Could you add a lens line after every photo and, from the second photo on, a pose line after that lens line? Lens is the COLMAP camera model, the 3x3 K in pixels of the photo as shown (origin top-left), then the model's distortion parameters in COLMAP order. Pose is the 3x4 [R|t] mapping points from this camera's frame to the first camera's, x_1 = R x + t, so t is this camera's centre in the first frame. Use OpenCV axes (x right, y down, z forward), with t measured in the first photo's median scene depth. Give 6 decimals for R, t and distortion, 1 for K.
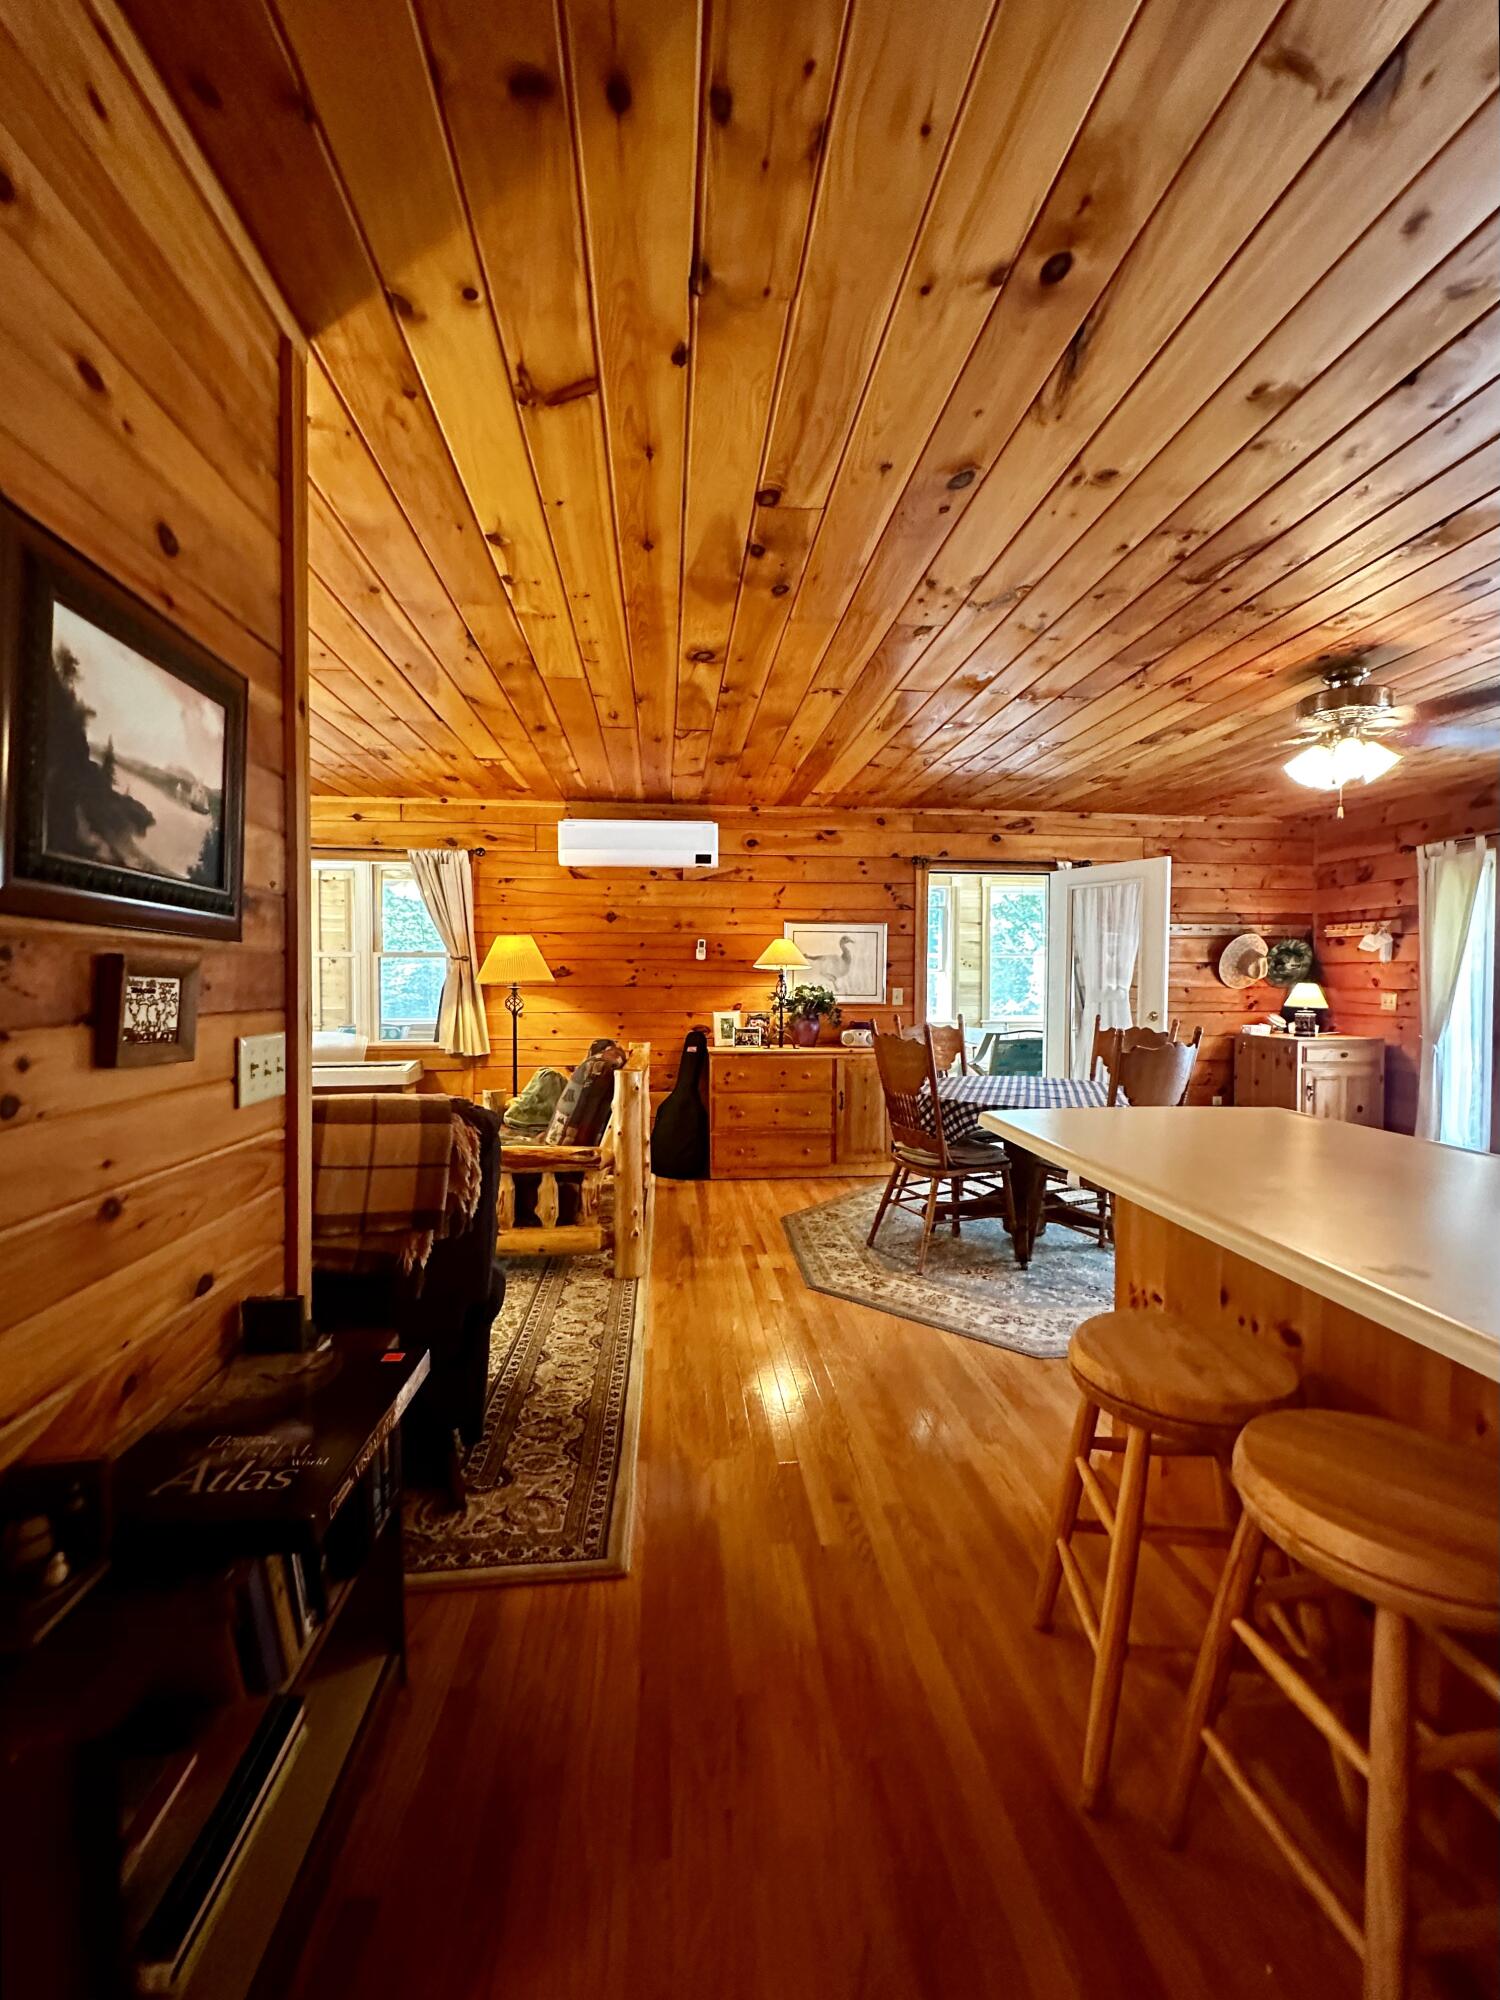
lens RADIAL K [[820.8, 0, 748.9], [0, 820.8, 997.2], [0, 0, 1]] dist [-0.001544, 0.000629]
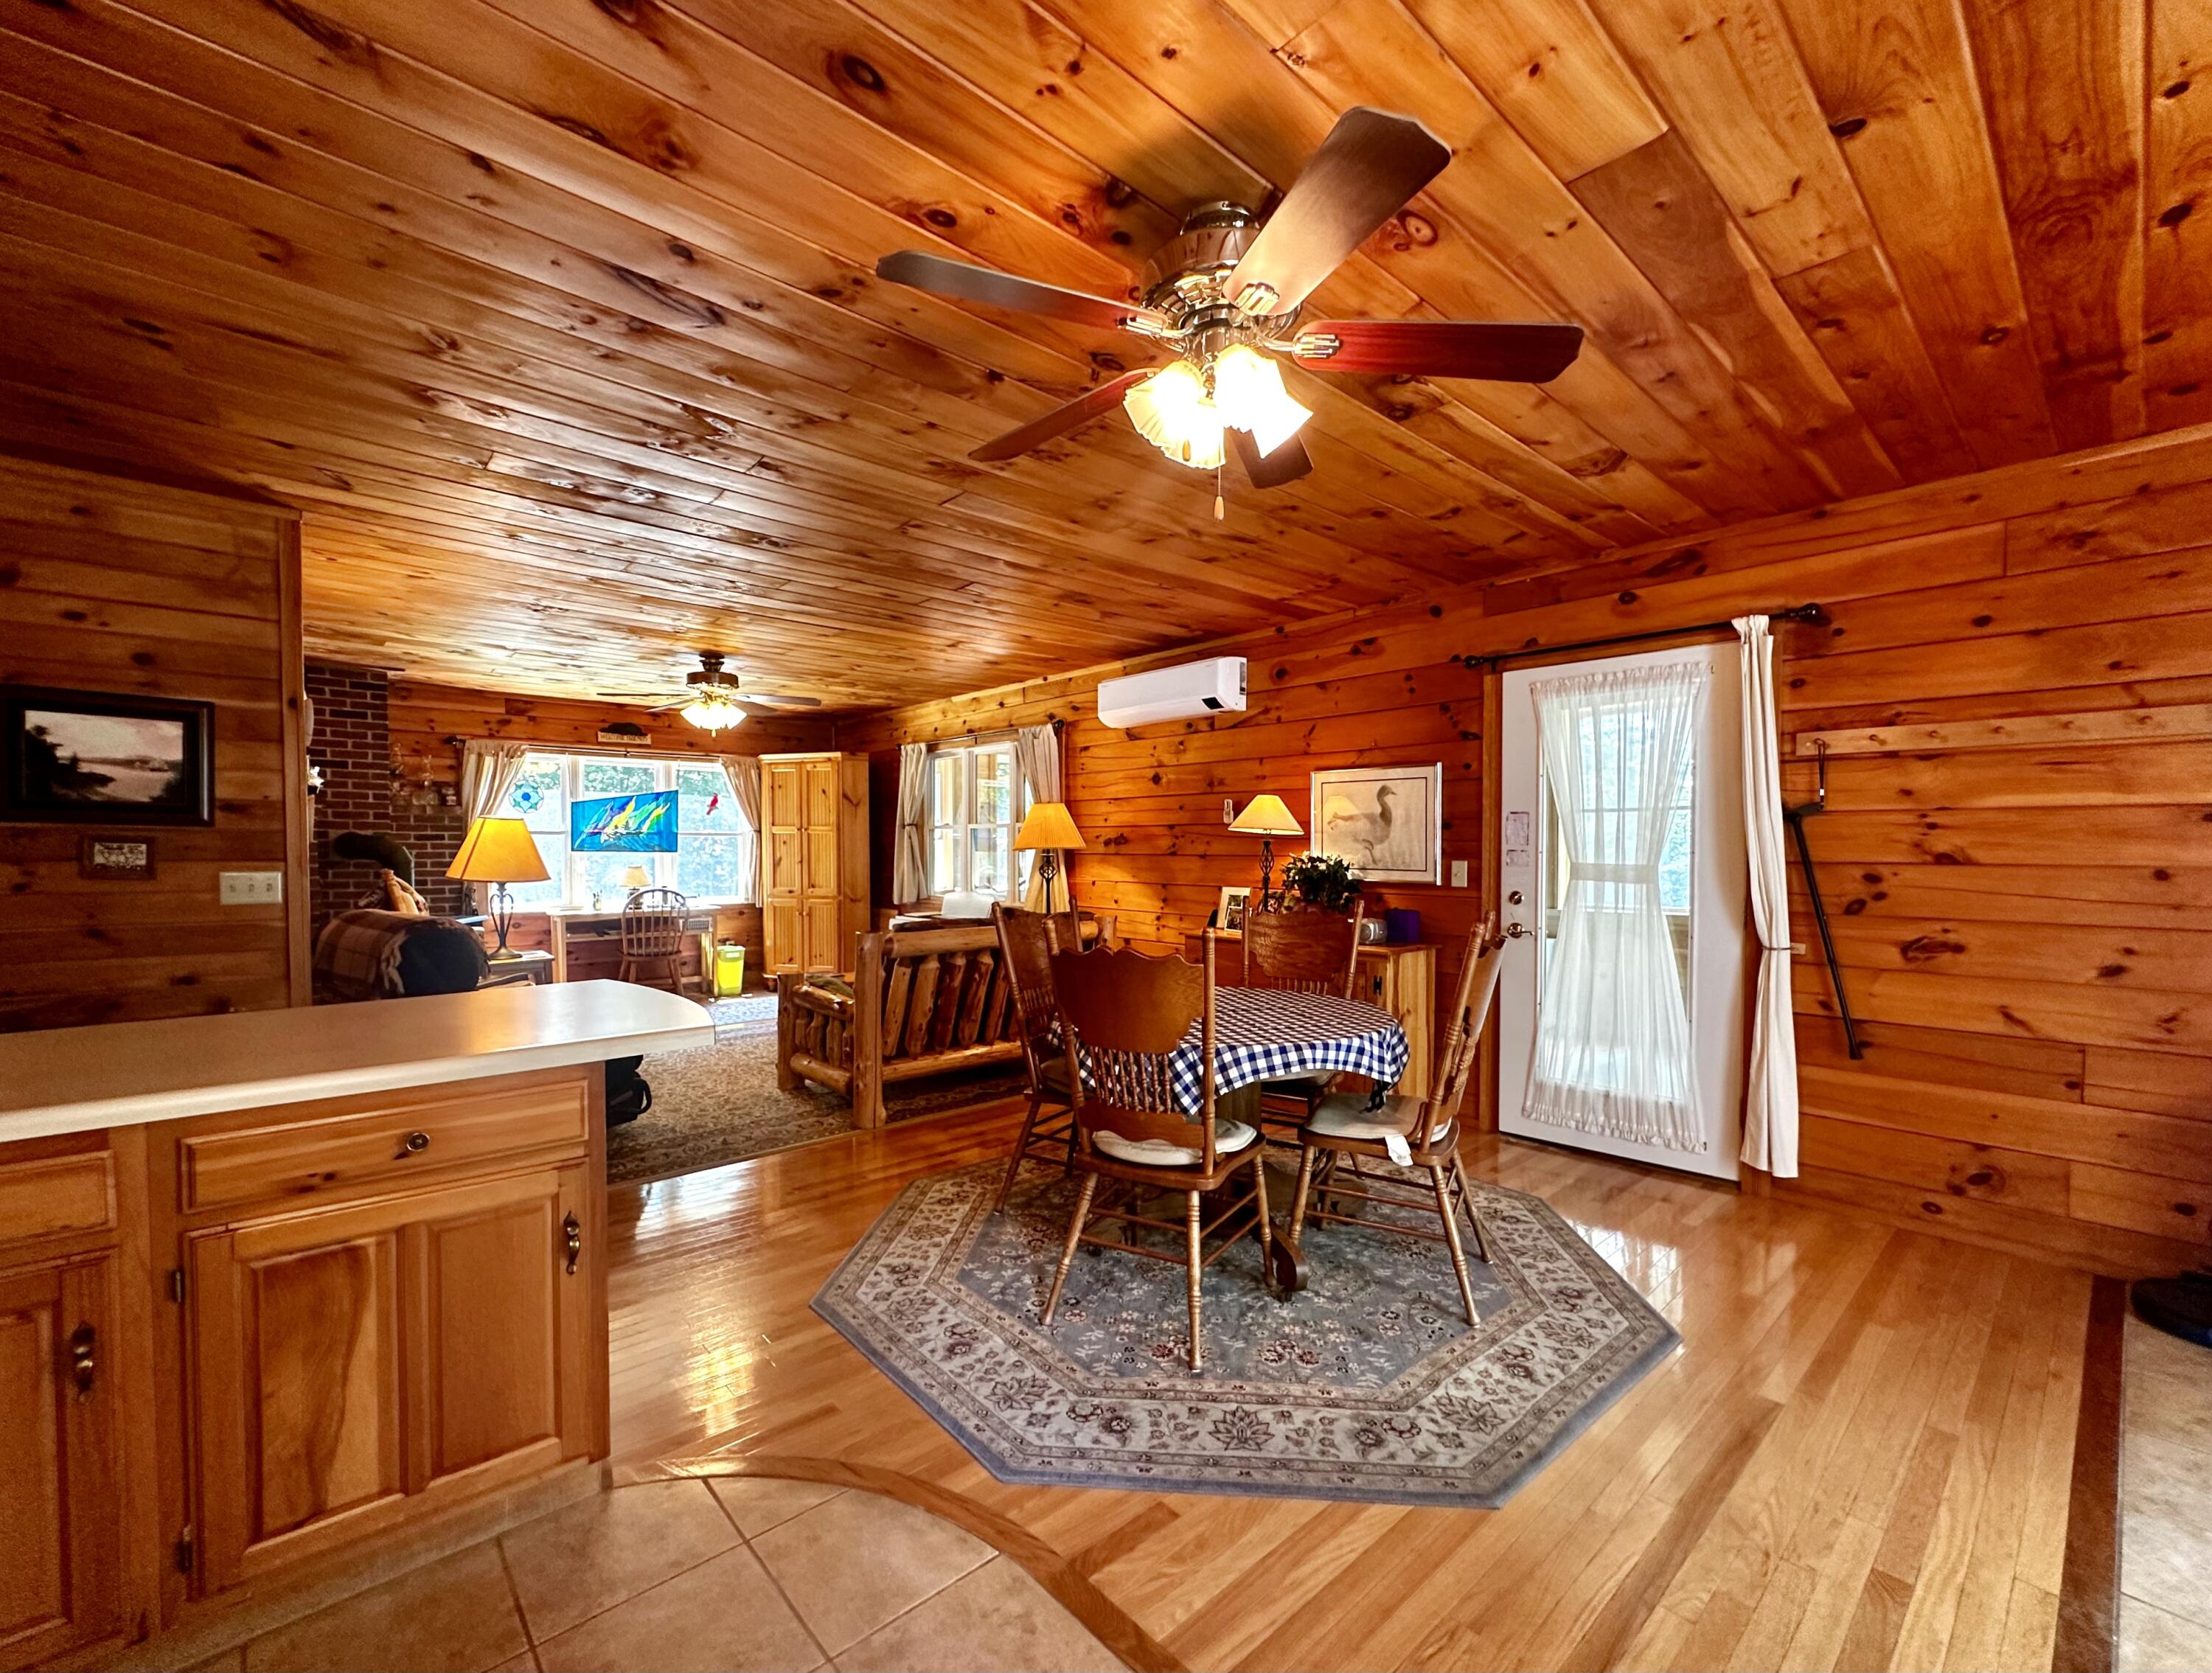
lens RADIAL K [[938.3, 0, 1105.1], [0, 938.3, 874.1], [0, 0, 1]] dist [-0.000091, 0.000955]
pose [[0.582744, 0.023270, -0.812322, 0.659858], [-0.019484, 0.999703, 0.014661, -0.006162], [0.812422, 0.007284, 0.583024, 0.353837]]
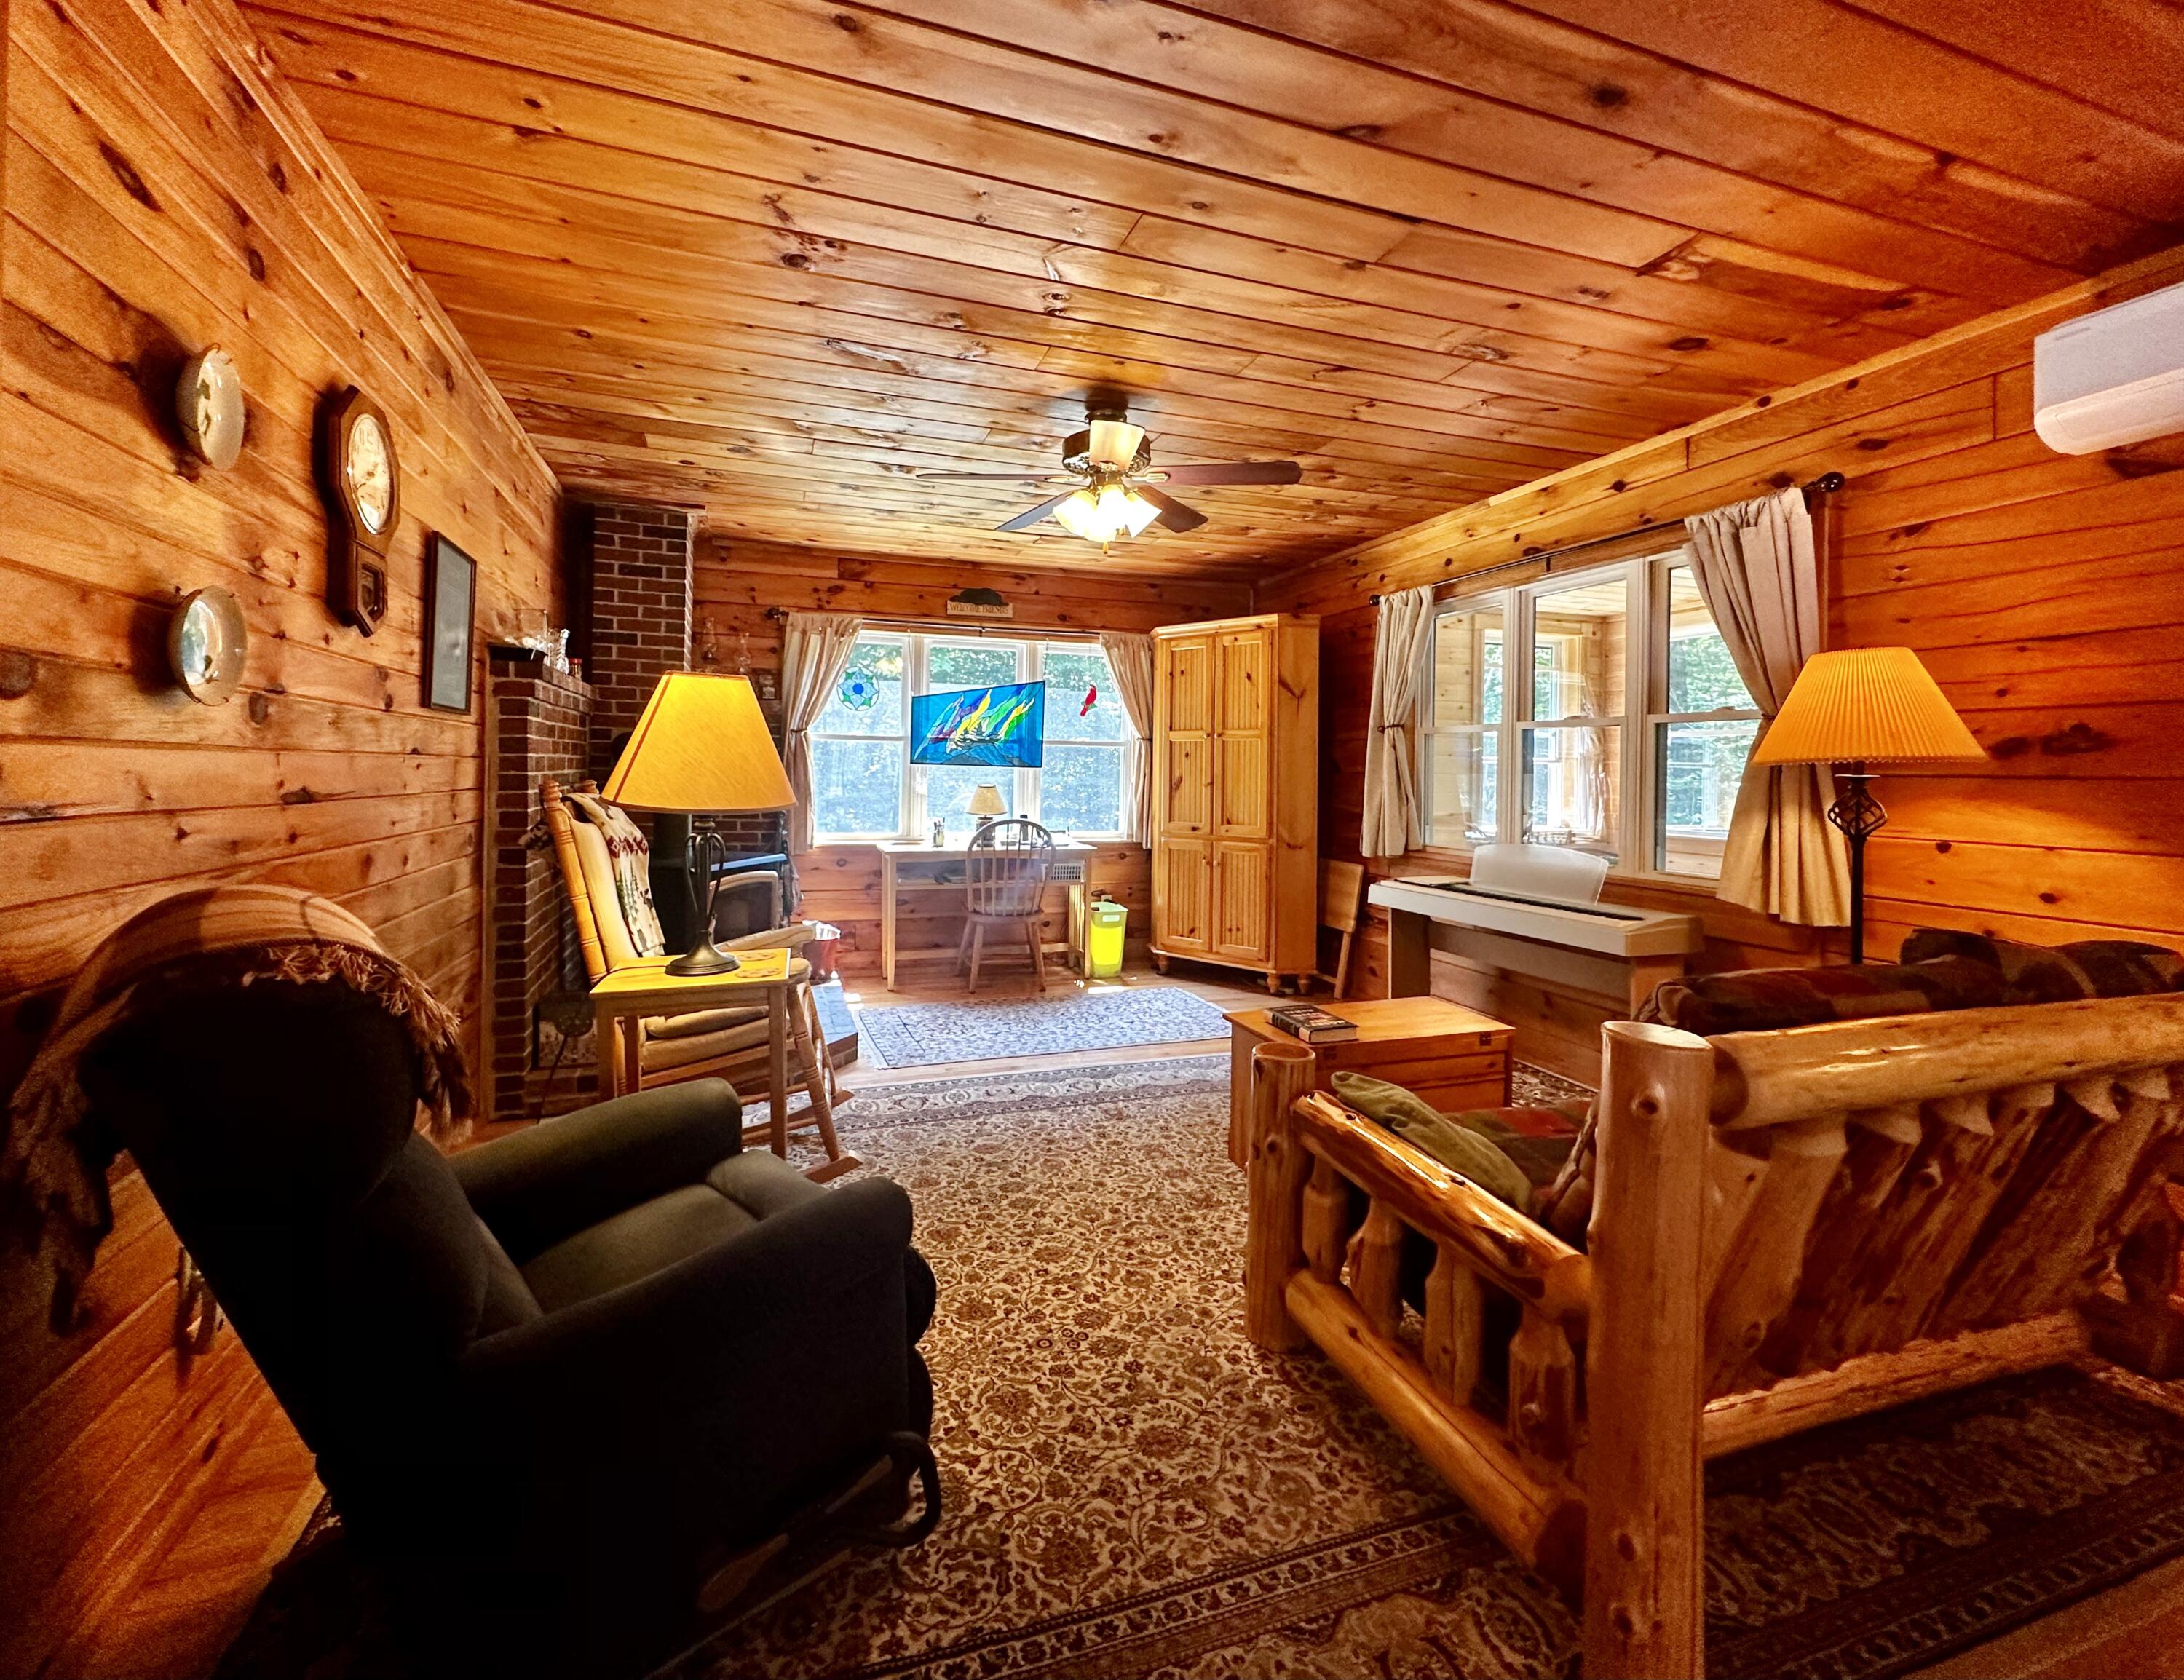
lens RADIAL K [[926.4, 0, 1064.2], [0, 926.4, 767.5], [0, 0, 1]] dist [-0.000091, 0.000955]
pose [[0.214017, -0.001449, -0.976829, 0.084758], [-0.038335, 0.999216, -0.009881, 0.003642], [0.976077, 0.039561, 0.213794, 0.470634]]
